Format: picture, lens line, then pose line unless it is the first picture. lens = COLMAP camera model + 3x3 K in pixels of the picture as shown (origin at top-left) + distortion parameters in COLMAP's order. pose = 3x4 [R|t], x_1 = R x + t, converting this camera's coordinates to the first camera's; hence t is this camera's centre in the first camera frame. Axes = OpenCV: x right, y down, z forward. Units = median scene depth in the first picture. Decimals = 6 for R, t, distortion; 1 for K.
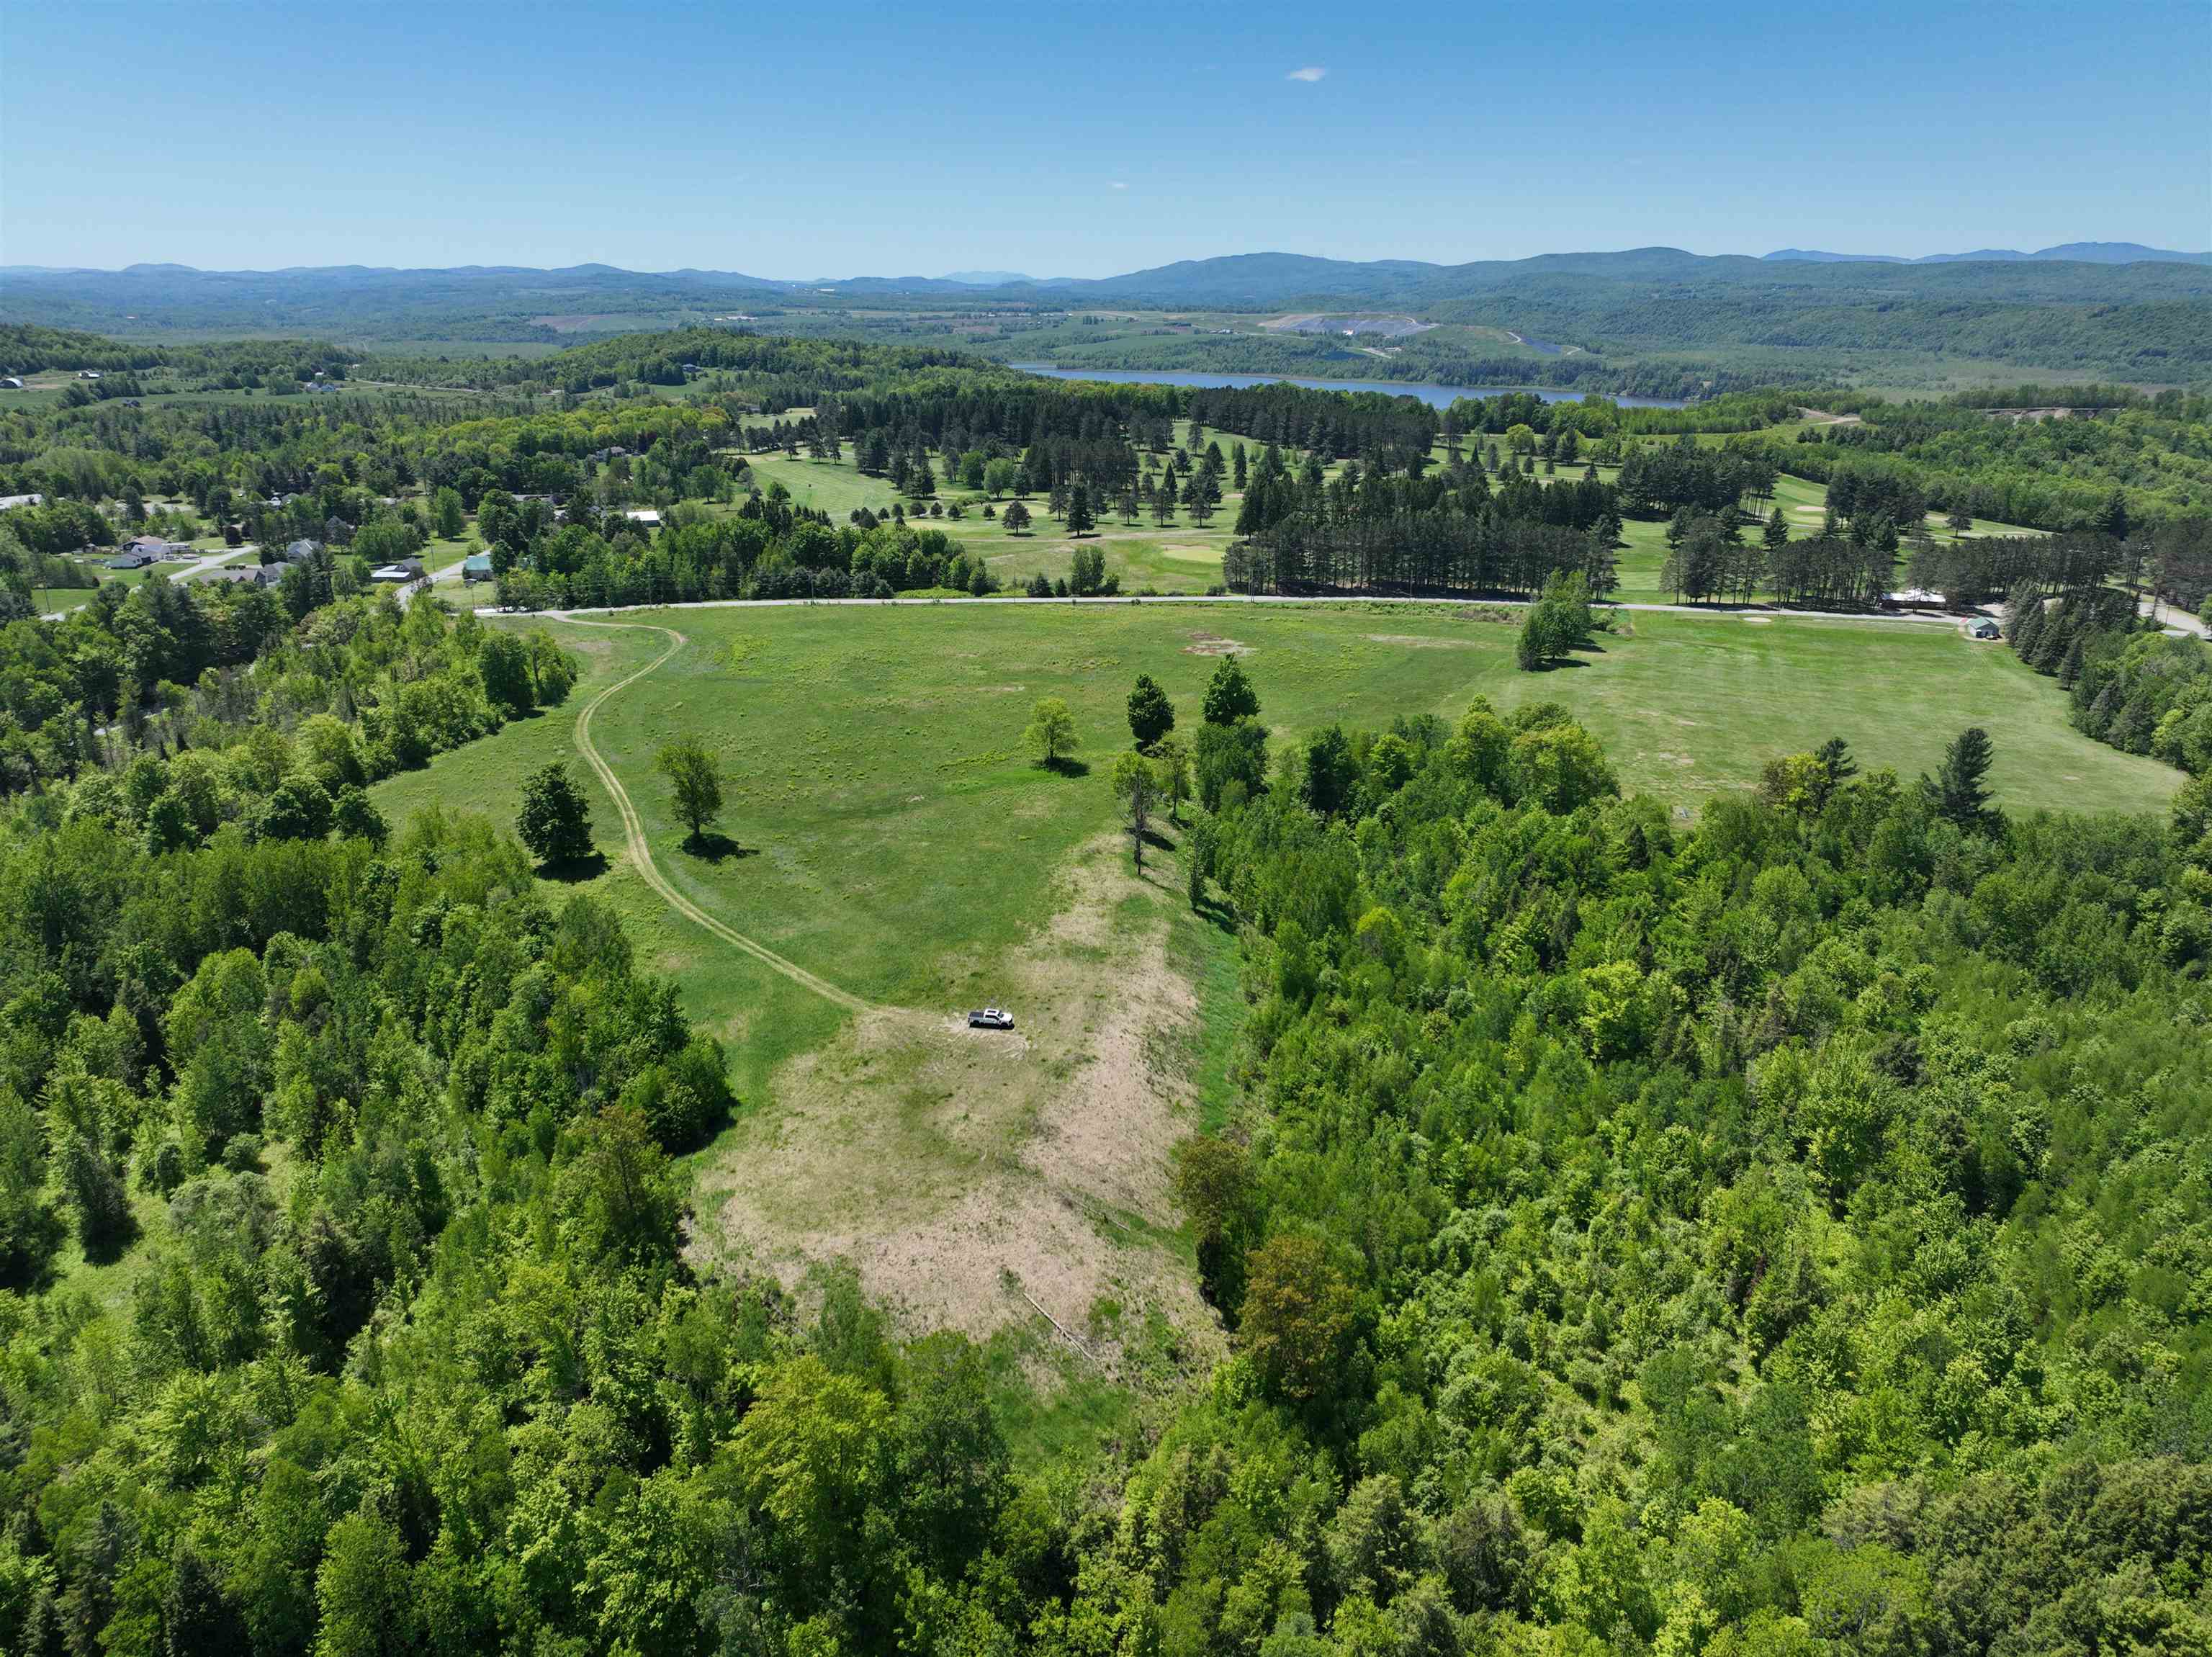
lens RADIAL K [[1552.3, 0, 1106.0], [0, 1552.3, 828.5], [0, 0, 1]] dist [-0.002744, 0.016273]
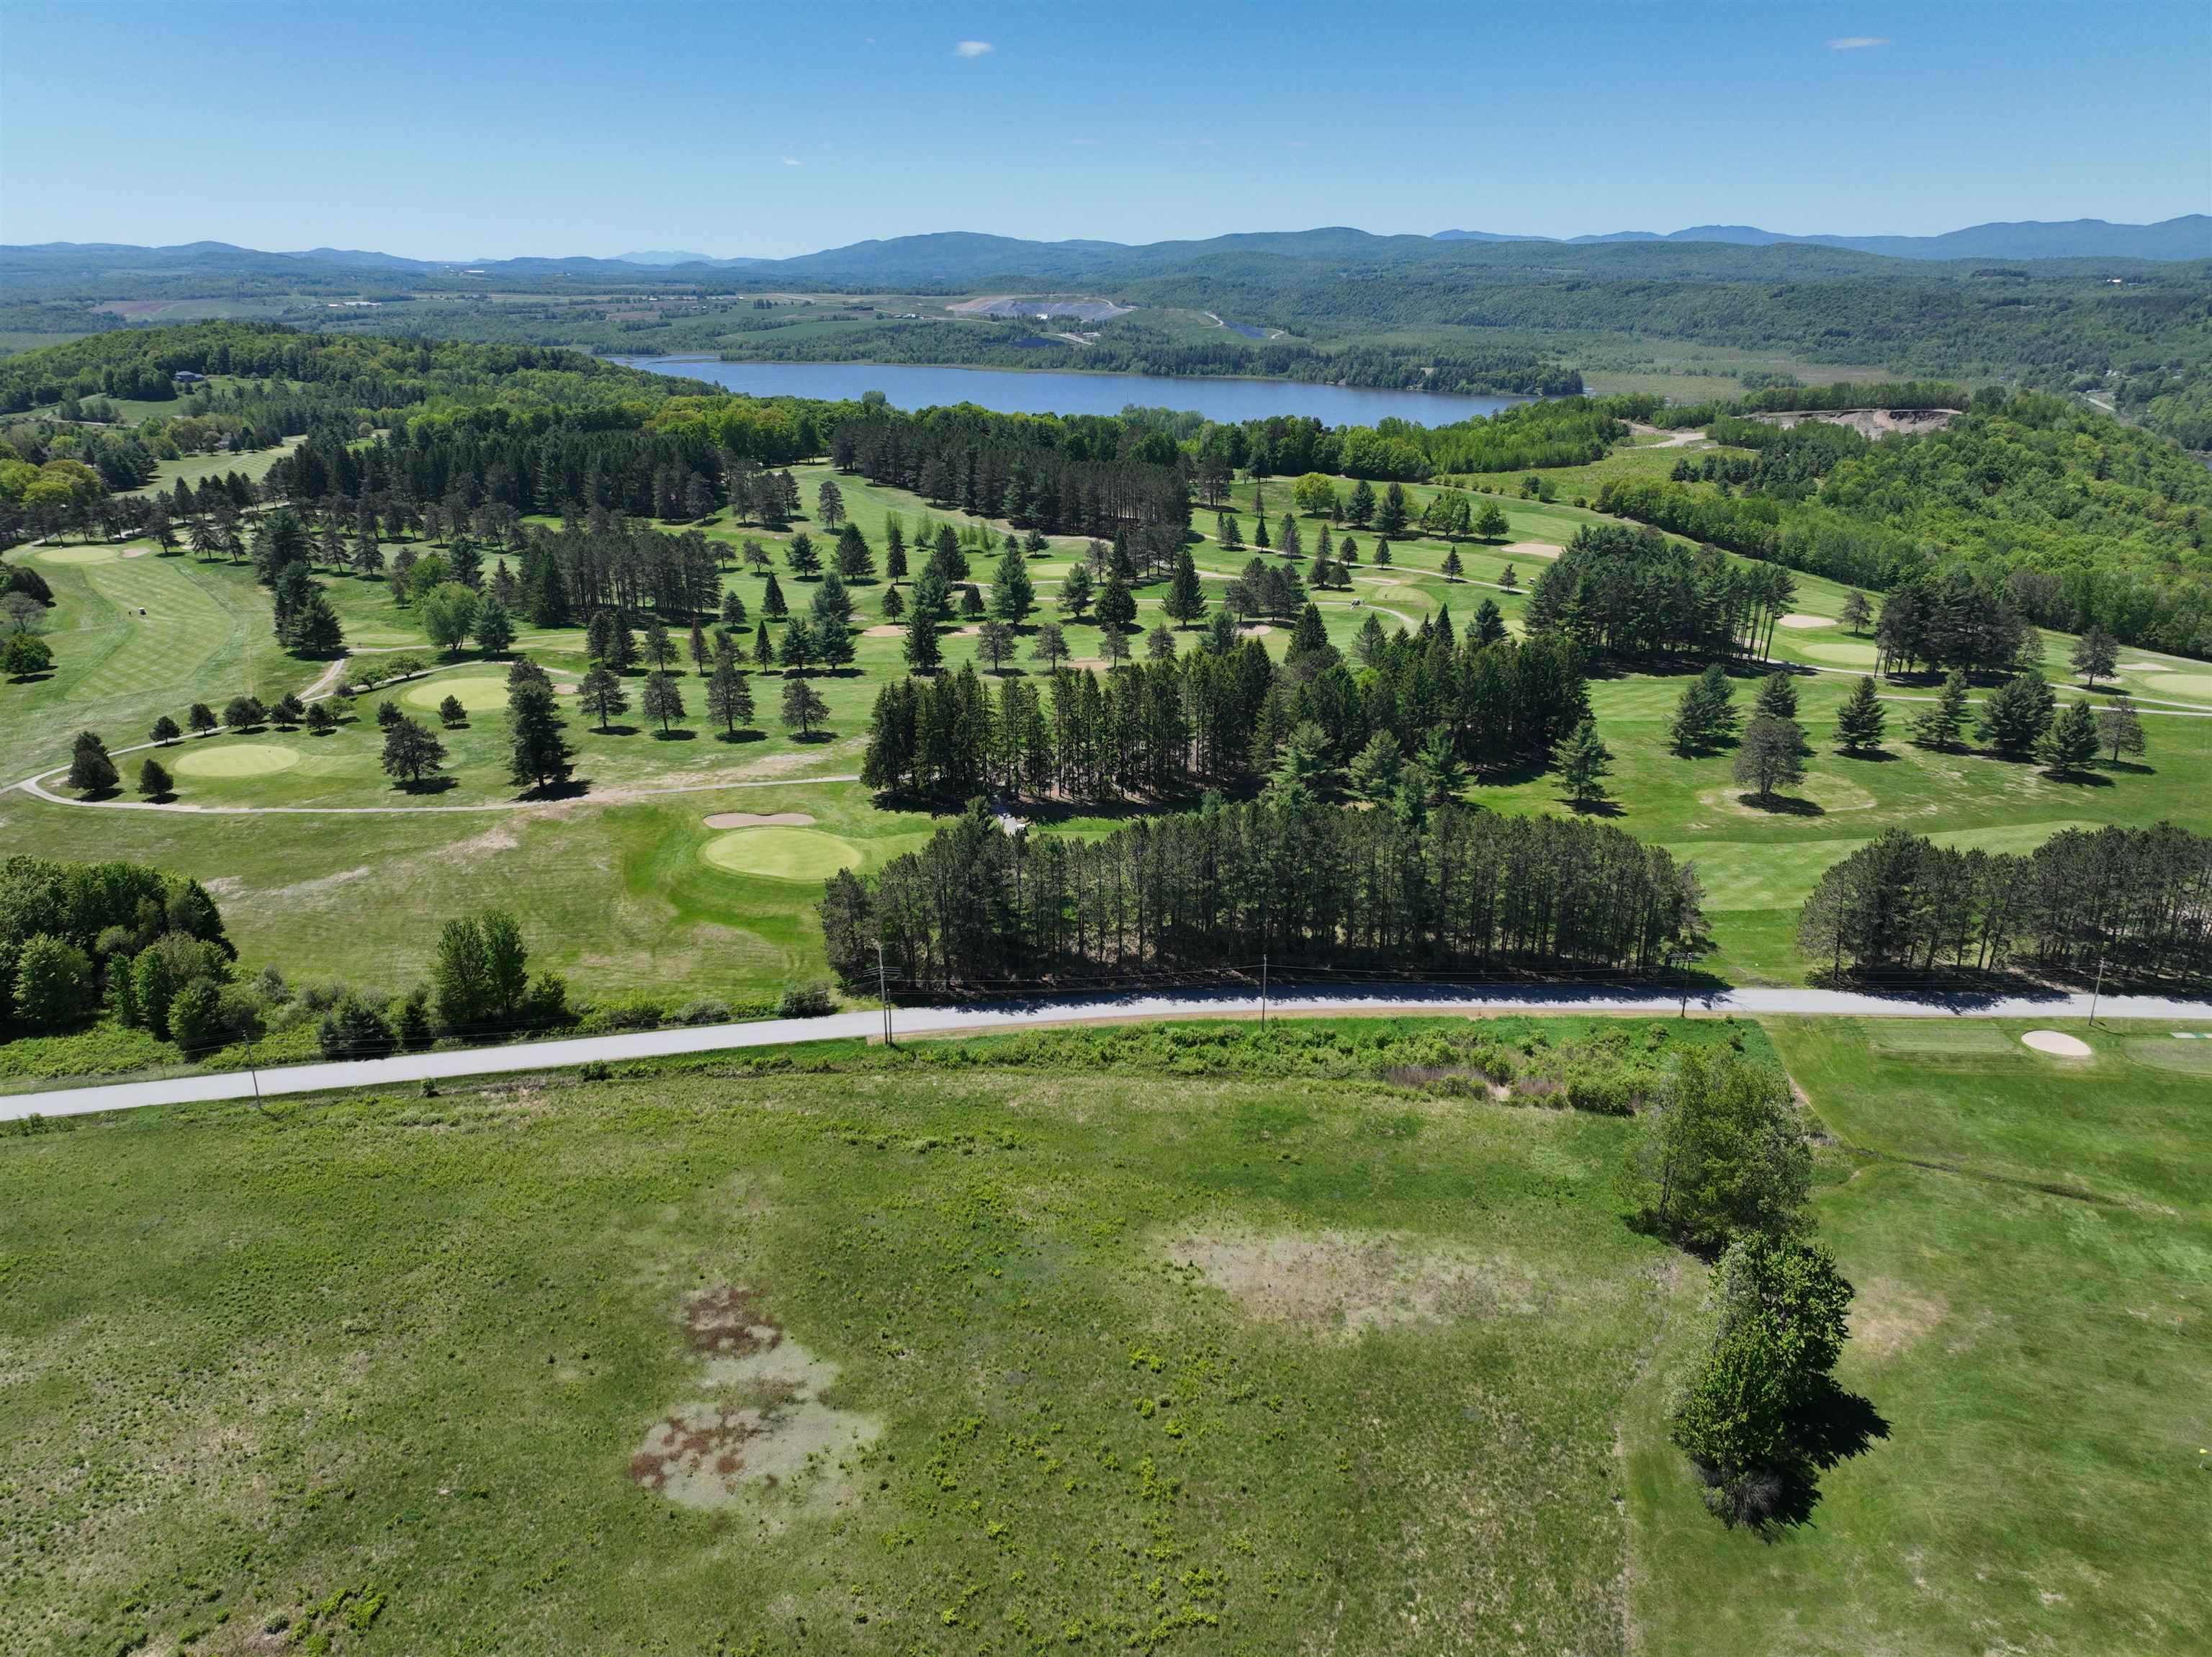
lens RADIAL K [[1552.3, 0, 1106.0], [0, 1552.3, 828.5], [0, 0, 1]] dist [-0.002744, 0.016273]
pose [[0.982425, -0.065404, 0.174823, 0.023113], [0.063410, 0.997843, 0.016977, -0.057617], [-0.175556, -0.005593, 0.984454, 0.163620]]
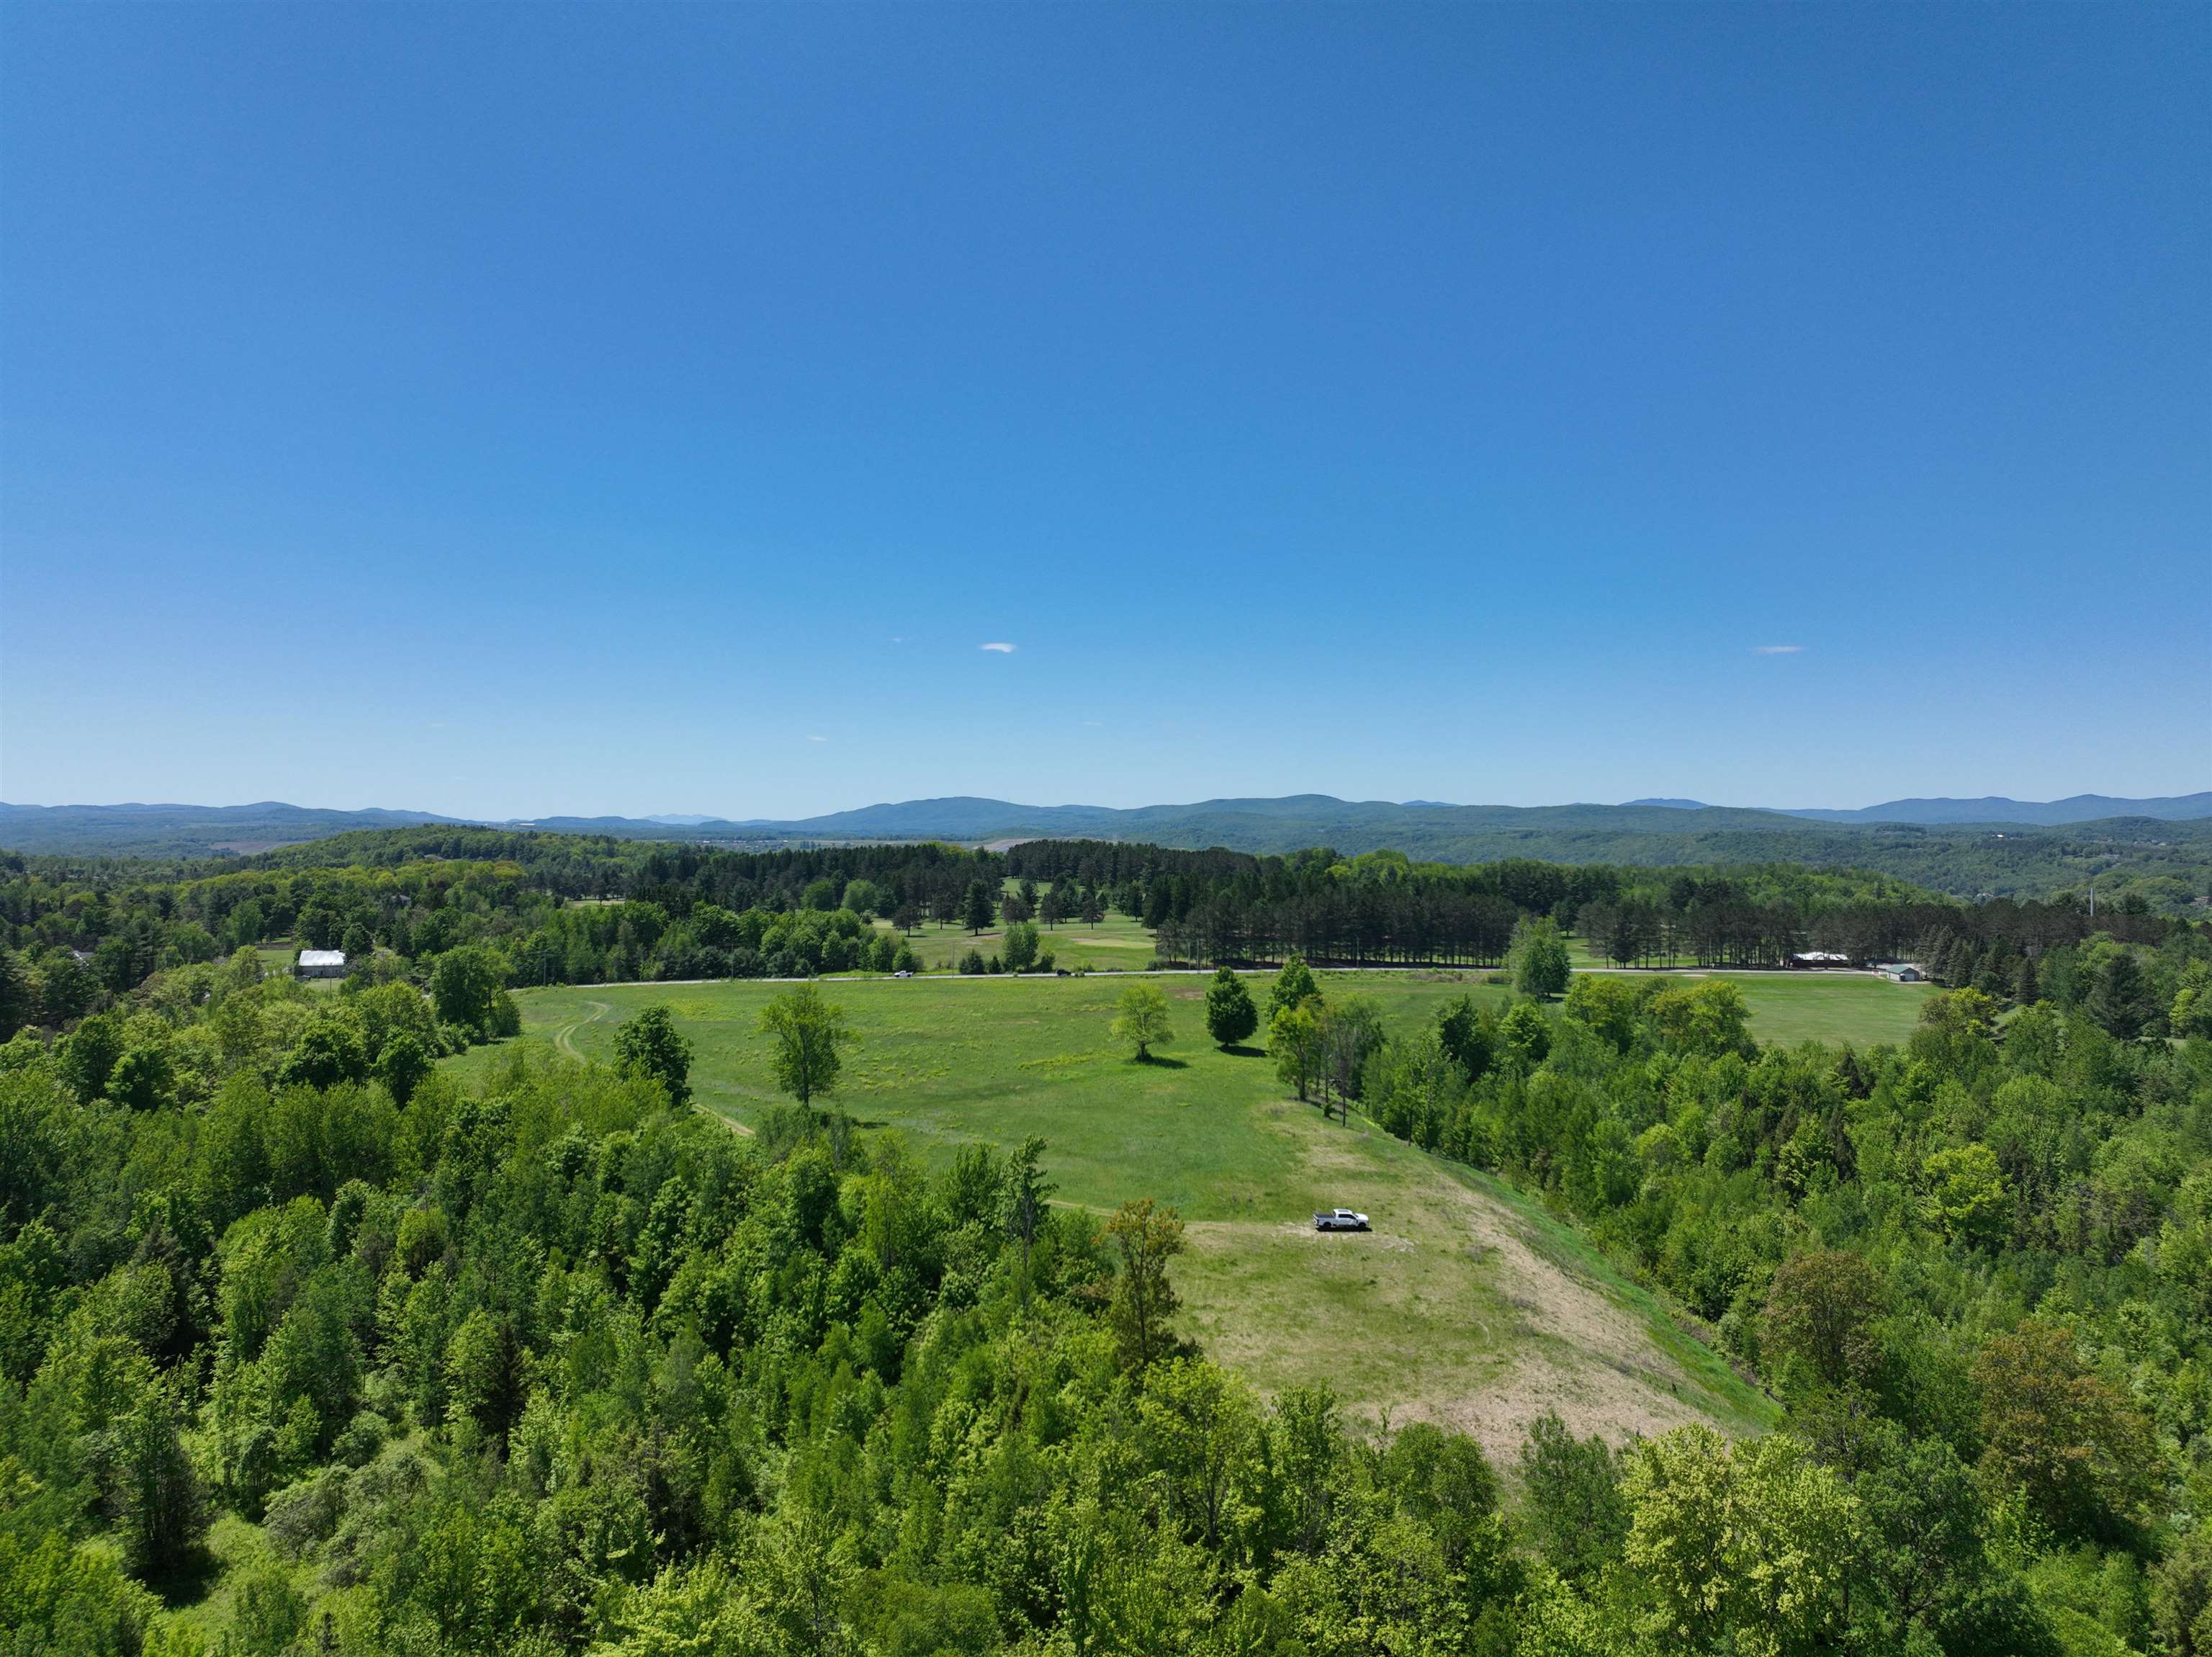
lens RADIAL K [[1552.3, 0, 1106.0], [0, 1552.3, 828.5], [0, 0, 1]] dist [-0.002744, 0.016273]
pose [[0.980925, 0.005911, 0.194295, -0.041912], [0.058806, 0.943678, -0.325598, 0.022122], [-0.185277, 0.330813, 0.925330, 0.024998]]
